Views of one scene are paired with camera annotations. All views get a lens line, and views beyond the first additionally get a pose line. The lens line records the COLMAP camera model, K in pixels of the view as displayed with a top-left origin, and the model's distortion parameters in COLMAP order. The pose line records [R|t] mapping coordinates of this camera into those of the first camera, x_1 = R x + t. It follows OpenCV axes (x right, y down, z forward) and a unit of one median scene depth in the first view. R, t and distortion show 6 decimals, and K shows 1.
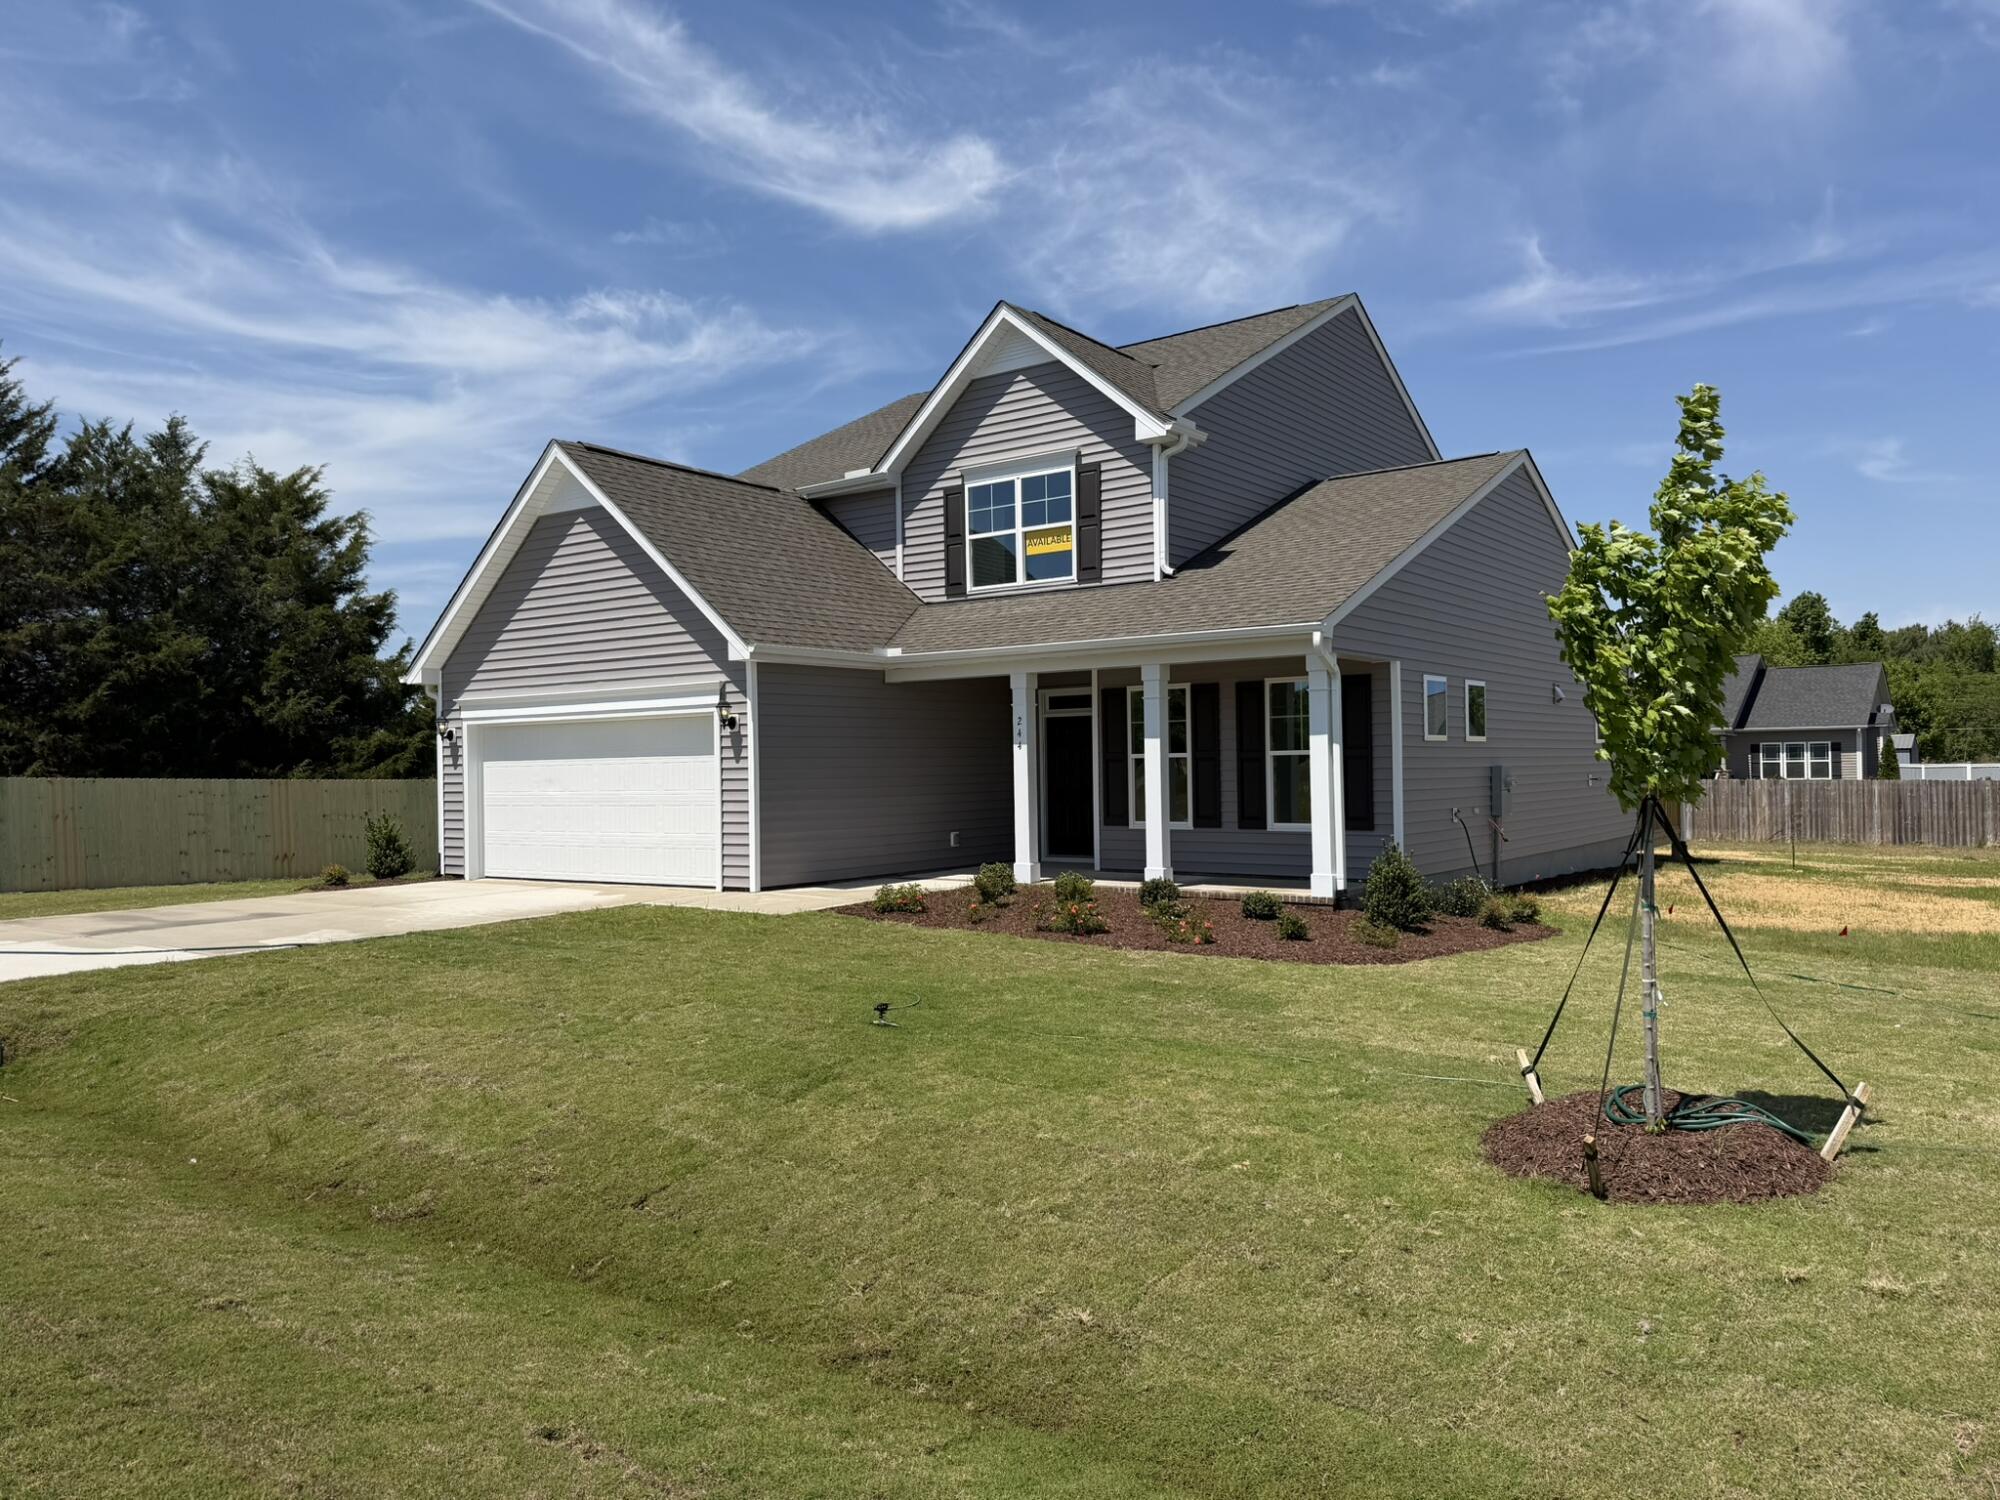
lens RADIAL K [[1403.7, 0, 1008.5], [0, 1403.7, 757.2], [0, 0, 1]] dist [0.042028, -0.027744]
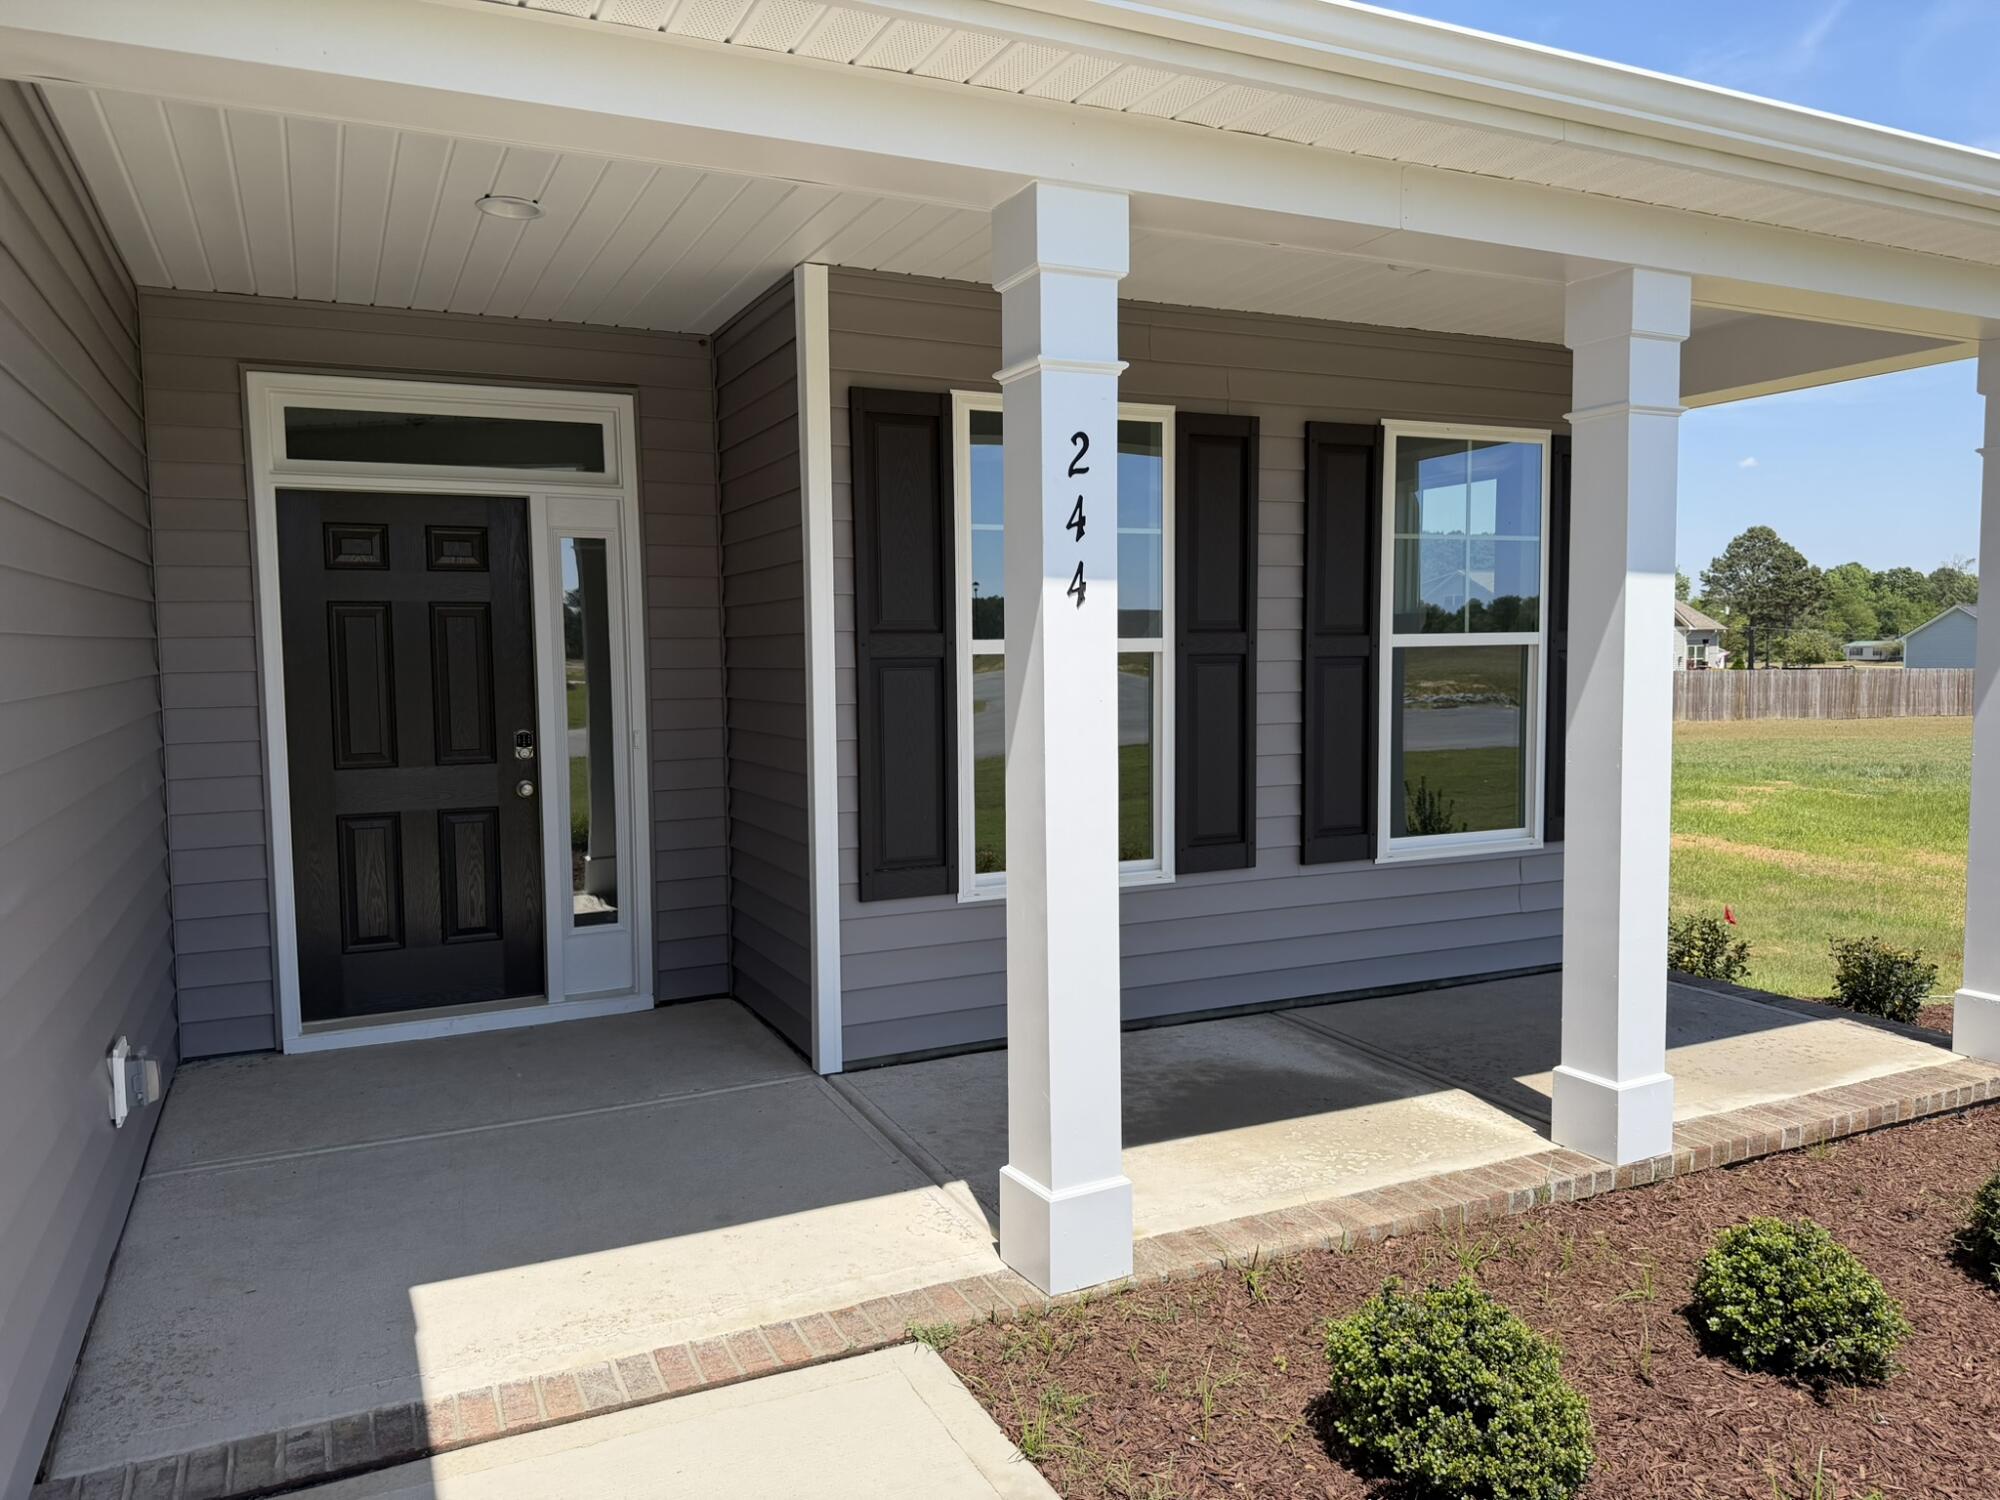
lens RADIAL K [[1403.7, 0, 991.9], [0, 1403.7, 761.0], [0, 0, 1]] dist [0.042028, -0.027744]
pose [[0.472340, -0.063076, 0.879157, -0.157546], [-0.001328, 0.997384, 0.072272, 0.001580], [-0.881416, -0.035304, 0.471020, 0.865797]]
